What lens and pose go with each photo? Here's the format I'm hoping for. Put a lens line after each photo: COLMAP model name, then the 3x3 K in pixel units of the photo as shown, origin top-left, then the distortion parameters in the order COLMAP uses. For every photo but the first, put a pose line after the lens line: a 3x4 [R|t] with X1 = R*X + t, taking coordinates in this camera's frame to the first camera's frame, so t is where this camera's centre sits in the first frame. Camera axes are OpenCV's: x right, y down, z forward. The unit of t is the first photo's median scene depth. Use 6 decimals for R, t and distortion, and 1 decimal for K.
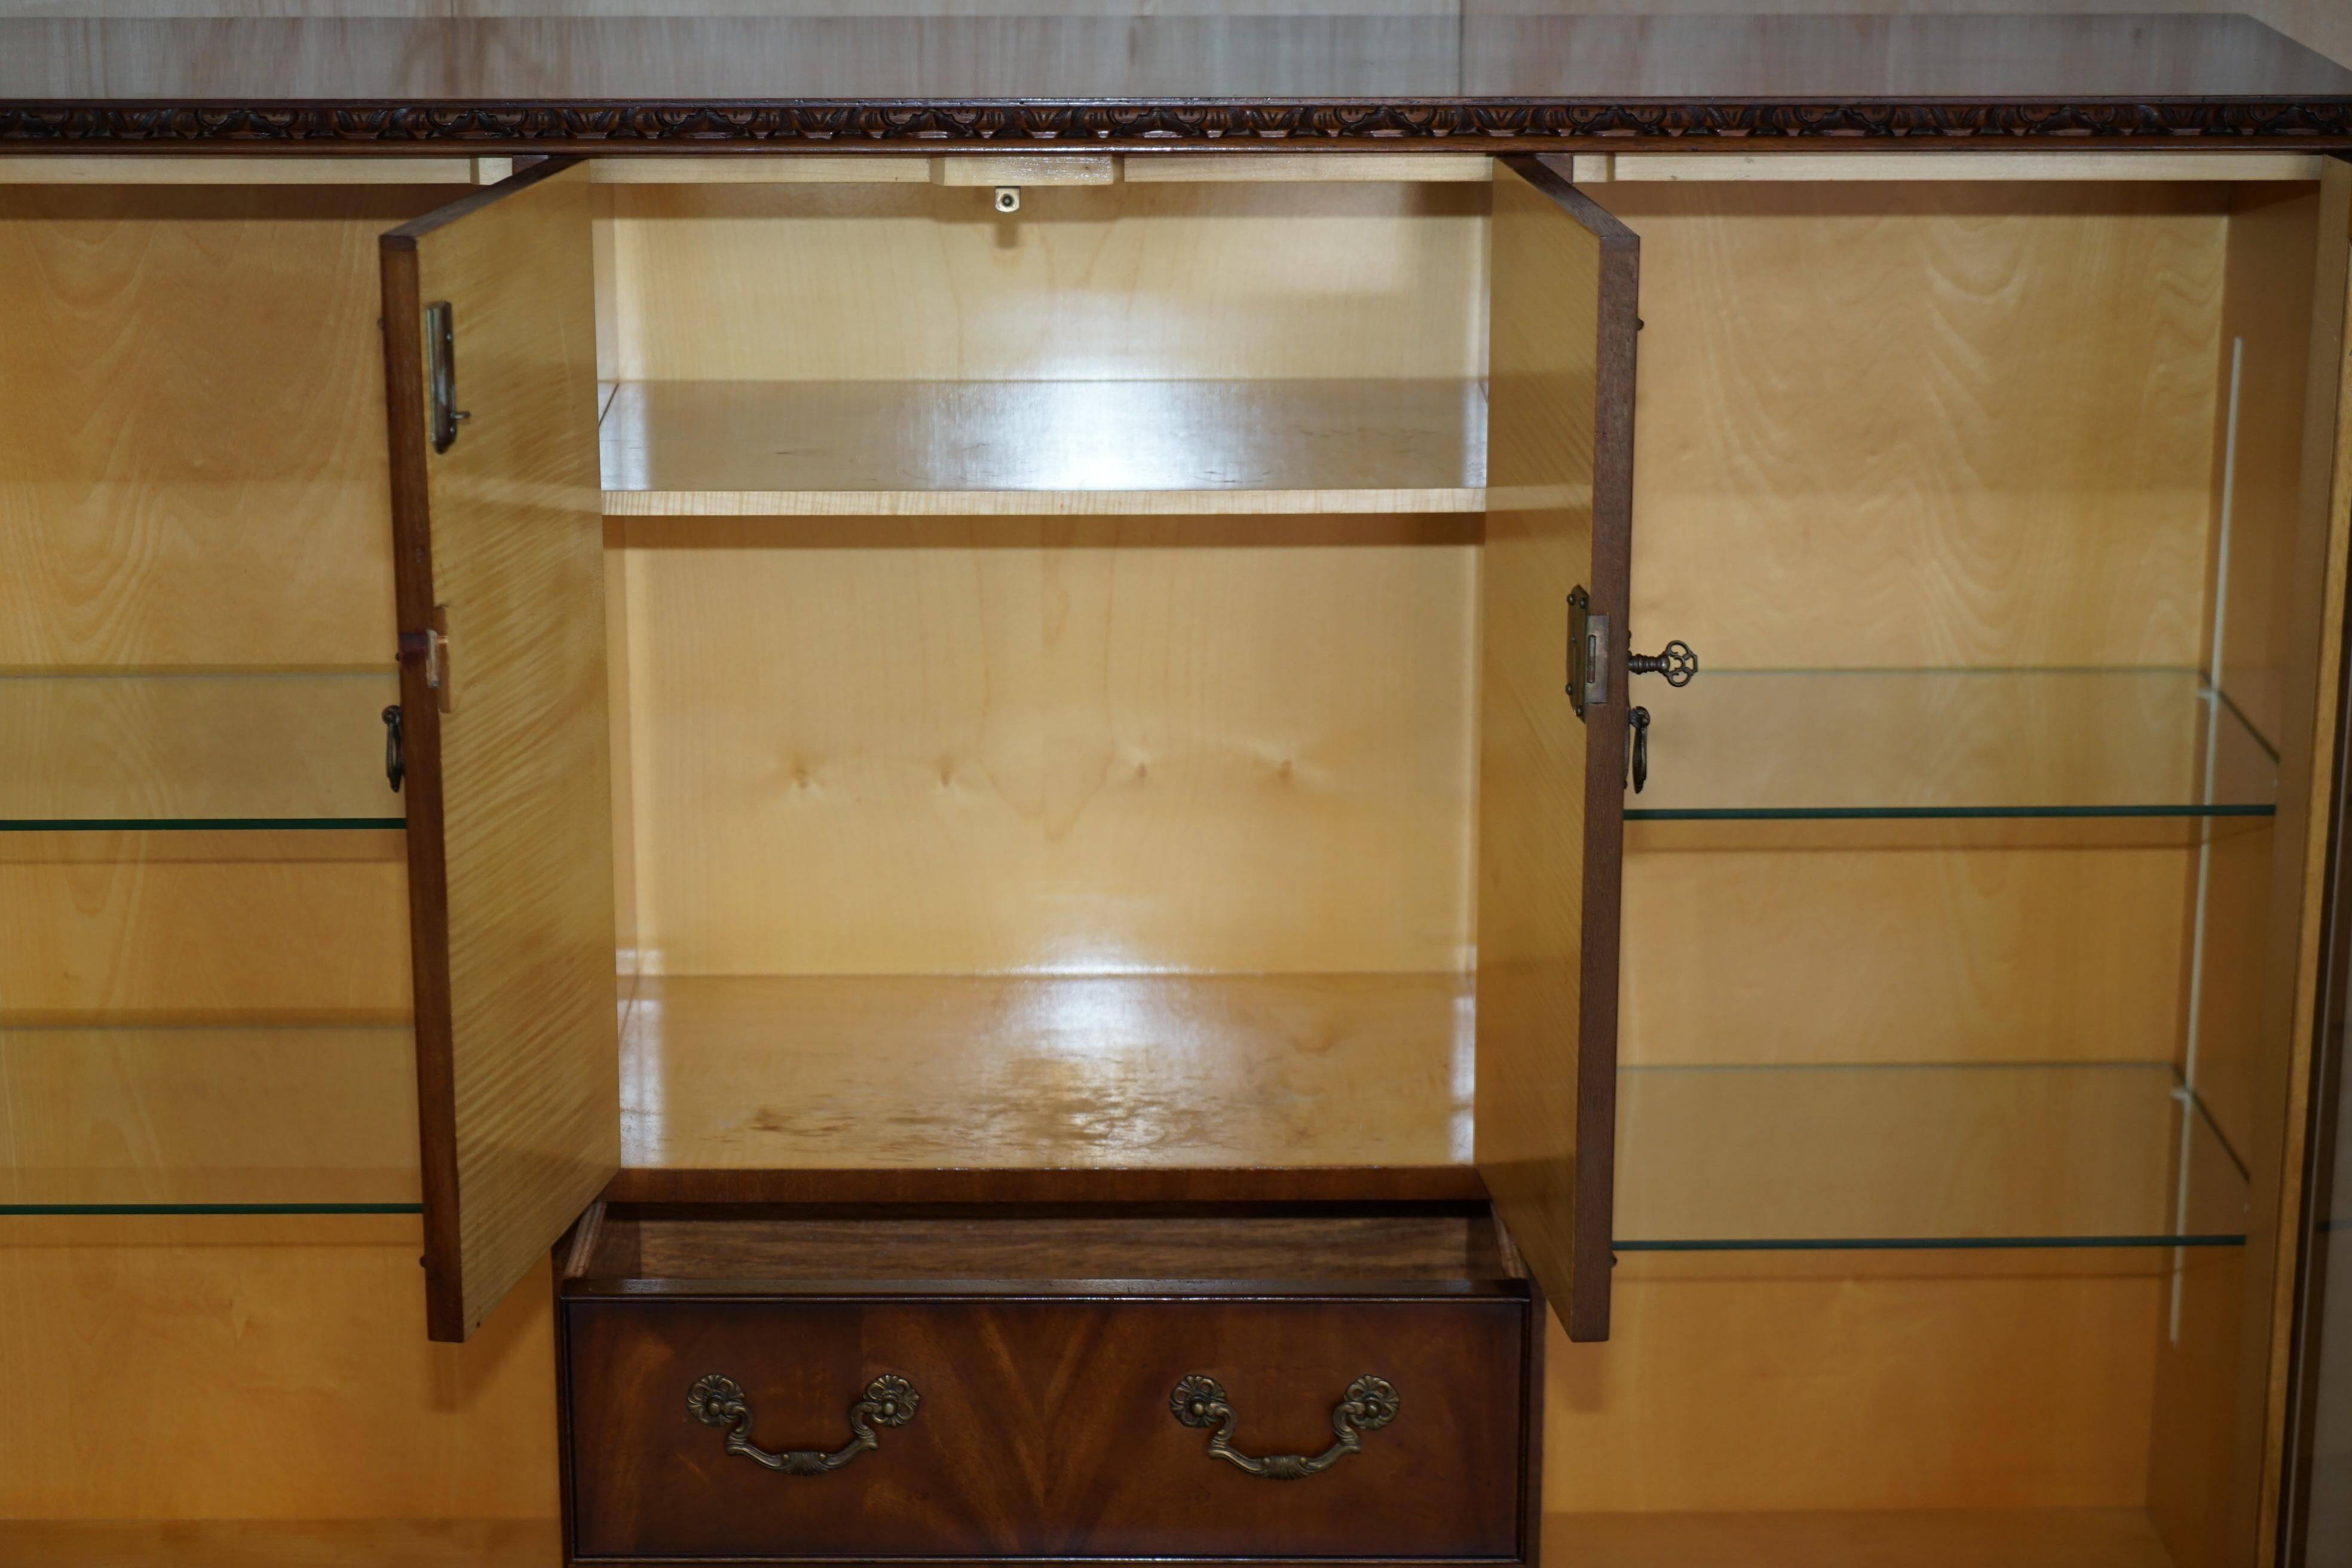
lens RADIAL K [[5008.3, 0, 1176.0], [0, 5008.3, 784.0], [0, 0, 1]] dist [-0.009563, 0.101817]
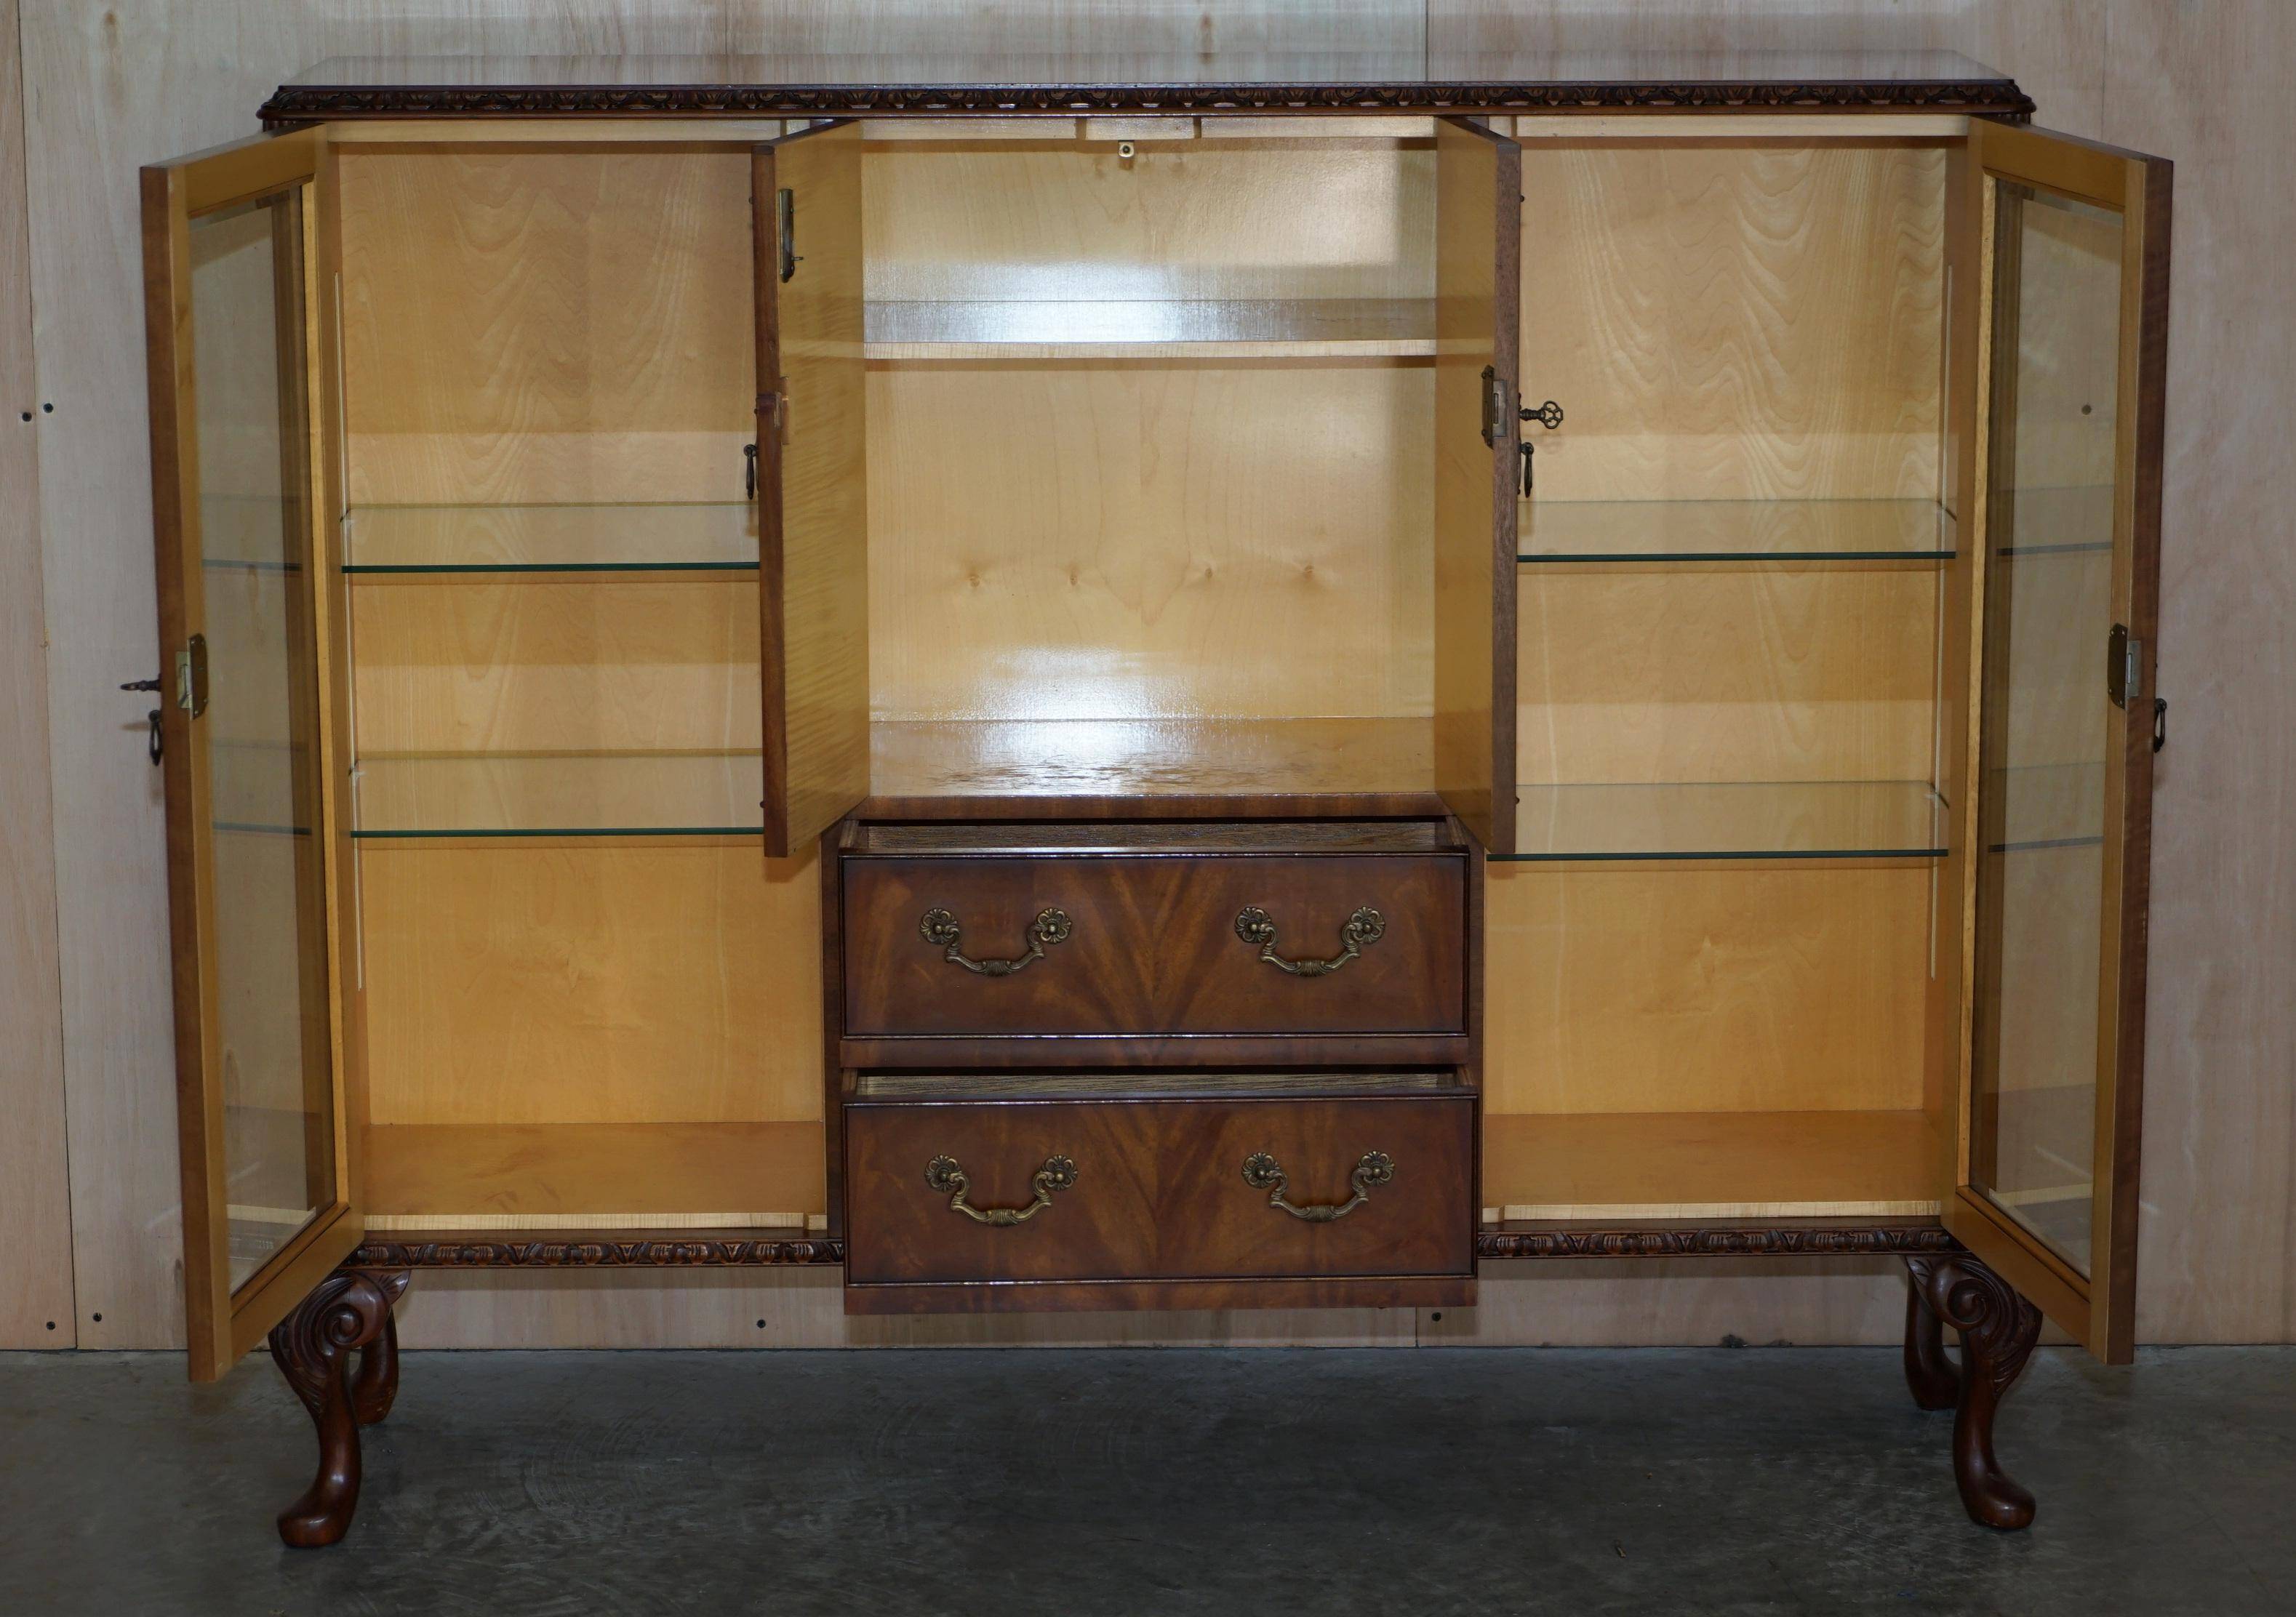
lens RADIAL K [[6098.2, 0, 1278.8], [0, 6098.2, 808.1], [0, 0, 1]] dist [0.007944, 0.024646]
pose [[0.999859, -0.005093, 0.016030, -0.017583], [0.006380, 0.996670, -0.081286, 0.239618], [-0.015563, 0.081377, 0.996562, -0.864349]]
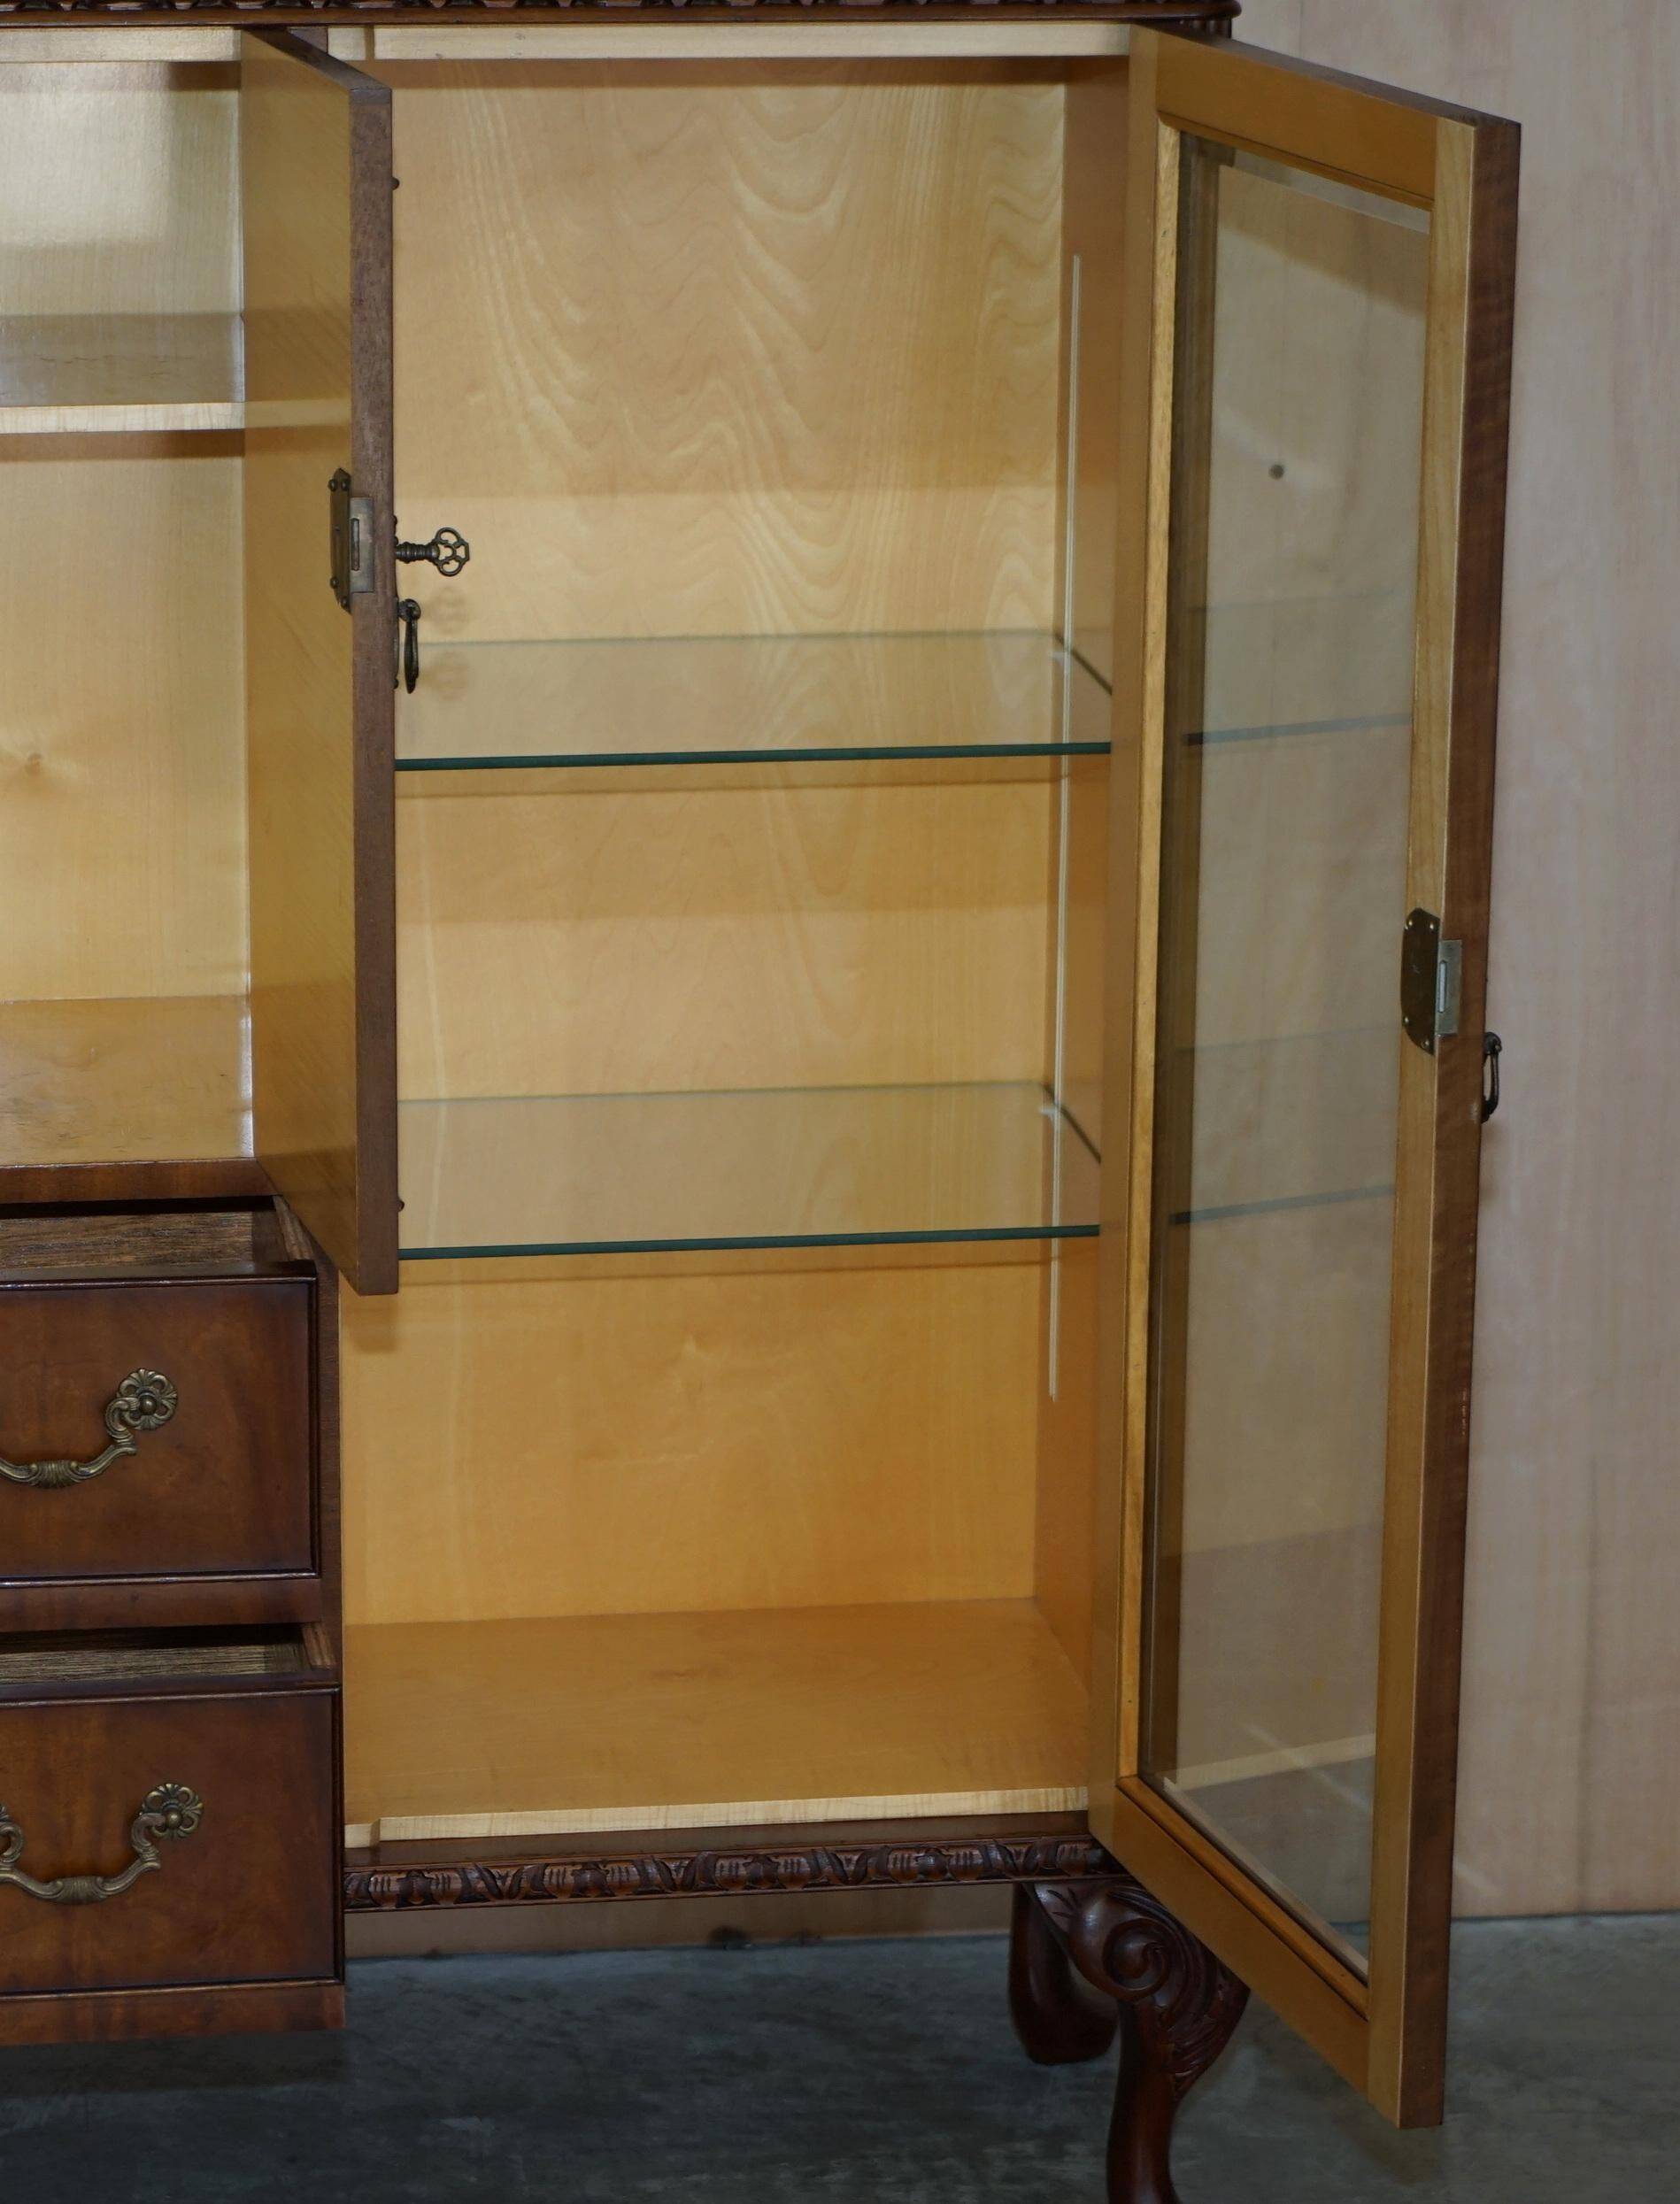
lens RADIAL K [[7327.0, 0, 838.8], [0, 7327.0, 1220.5], [0, 0, 1]] dist [-0.063008, 0.600991]
pose [[0.991165, -0.027557, 0.129740, -0.008167], [0.028680, 0.999566, -0.006795, 0.103759], [-0.129497, 0.010456, 0.991525, -0.340326]]
